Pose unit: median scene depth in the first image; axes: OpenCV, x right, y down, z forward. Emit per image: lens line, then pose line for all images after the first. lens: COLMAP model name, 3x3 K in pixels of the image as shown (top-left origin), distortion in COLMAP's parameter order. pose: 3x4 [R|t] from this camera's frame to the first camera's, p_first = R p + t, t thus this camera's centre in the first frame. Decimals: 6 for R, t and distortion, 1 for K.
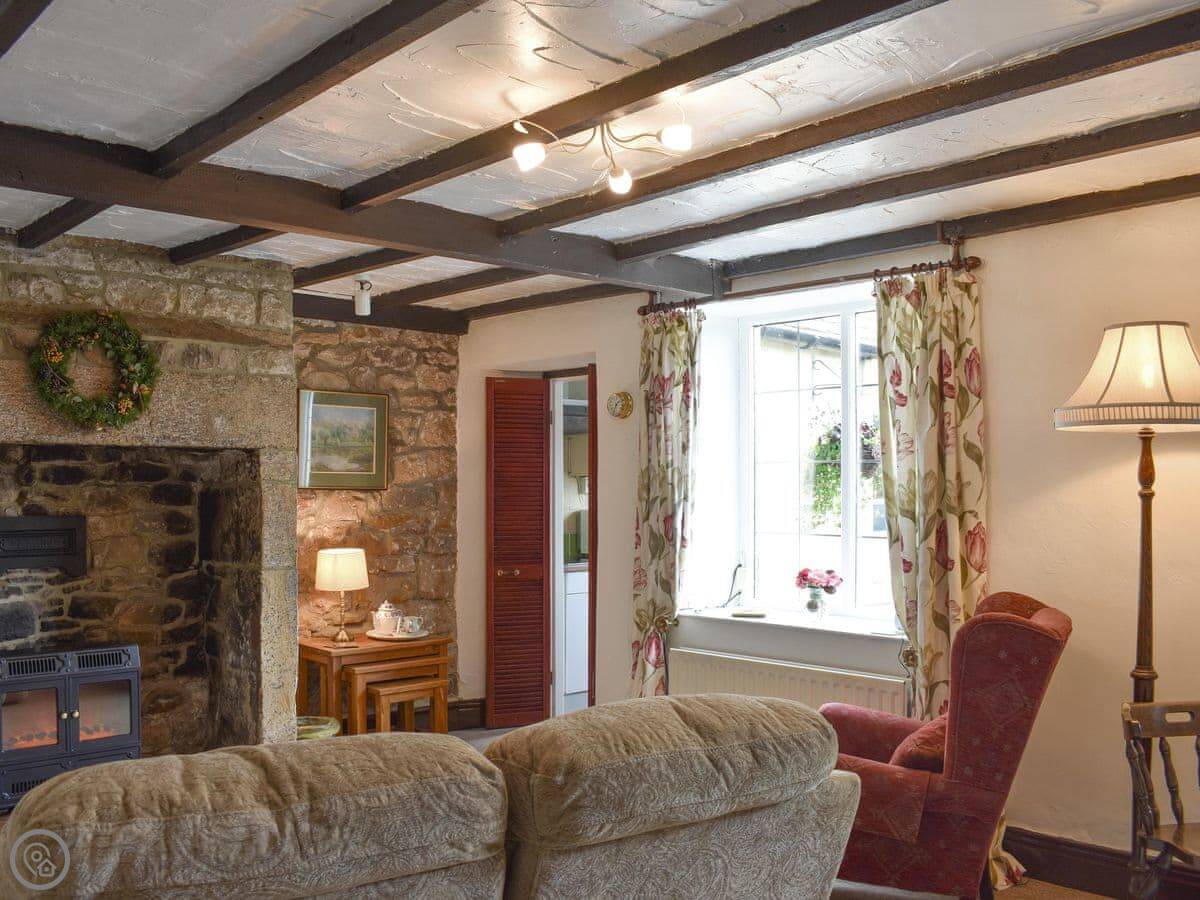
lens RADIAL K [[1144.8, 0, 645.6], [0, 1144.8, 481.4], [0, 0, 1]] dist [0.041750, 0.000000]
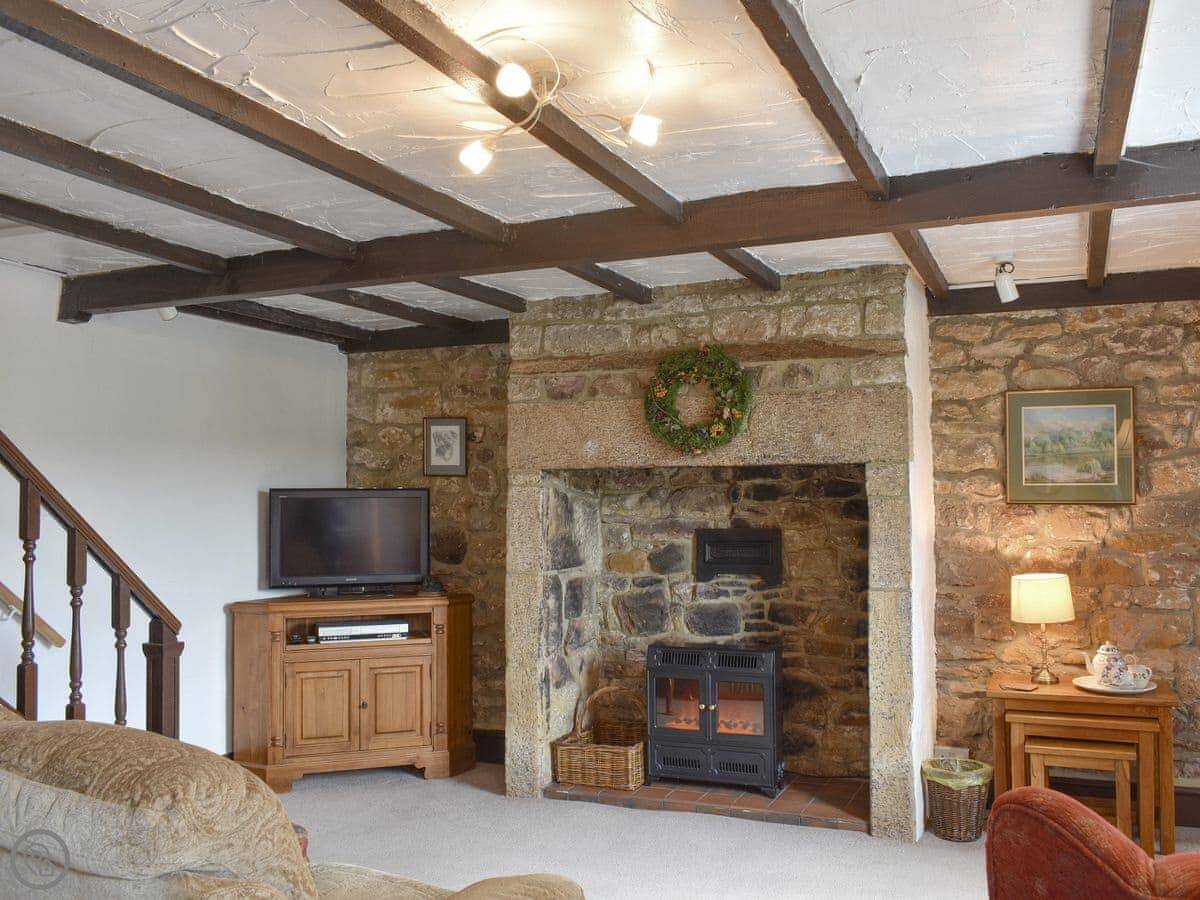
lens RADIAL K [[1144.8, 0, 601.6], [0, 1144.8, 450.8], [0, 0, 1]] dist [0.041750, 0.000000]
pose [[0.435100, -0.041854, -0.899409, 0.423725], [0.013041, 0.999107, -0.040185, -0.002990], [0.900288, 0.005756, 0.435258, 0.380132]]
